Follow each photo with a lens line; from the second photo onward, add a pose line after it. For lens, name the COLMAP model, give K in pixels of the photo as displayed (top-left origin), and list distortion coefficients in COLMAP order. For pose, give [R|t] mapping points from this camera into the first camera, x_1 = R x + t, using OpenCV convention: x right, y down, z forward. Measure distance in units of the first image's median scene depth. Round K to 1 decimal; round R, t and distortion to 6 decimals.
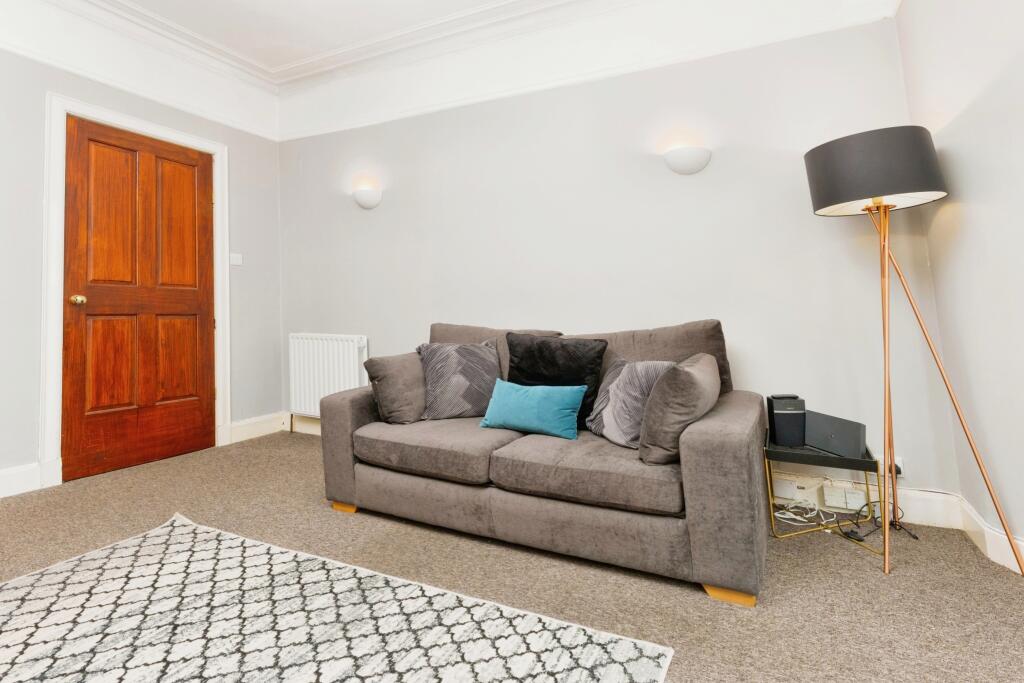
lens RADIAL K [[510.0, 0, 552.5], [0, 510.0, 340.3], [0, 0, 1]] dist [0.000664, 0.000029]
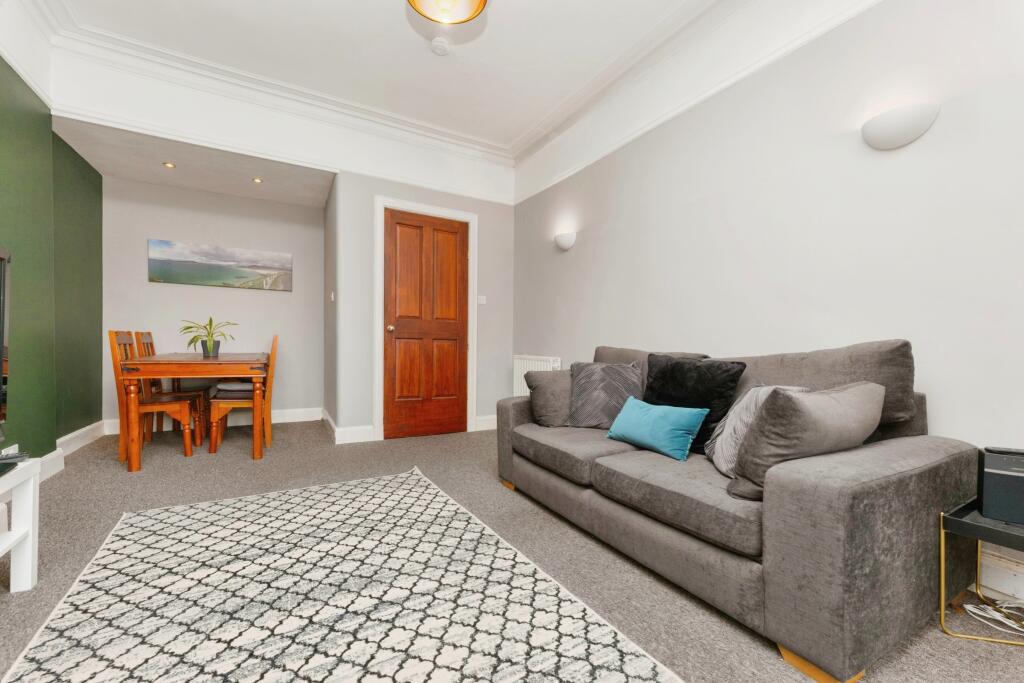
lens RADIAL K [[425.6, 0, 516.9], [0, 425.6, 418.8], [0, 0, 1]] dist [-0.001233, 0.000864]
pose [[0.815354, 0.107265, -0.568939, 0.230785], [-0.046631, 0.991662, 0.120135, 0.028481], [0.577081, -0.071422, 0.813558, 0.144385]]
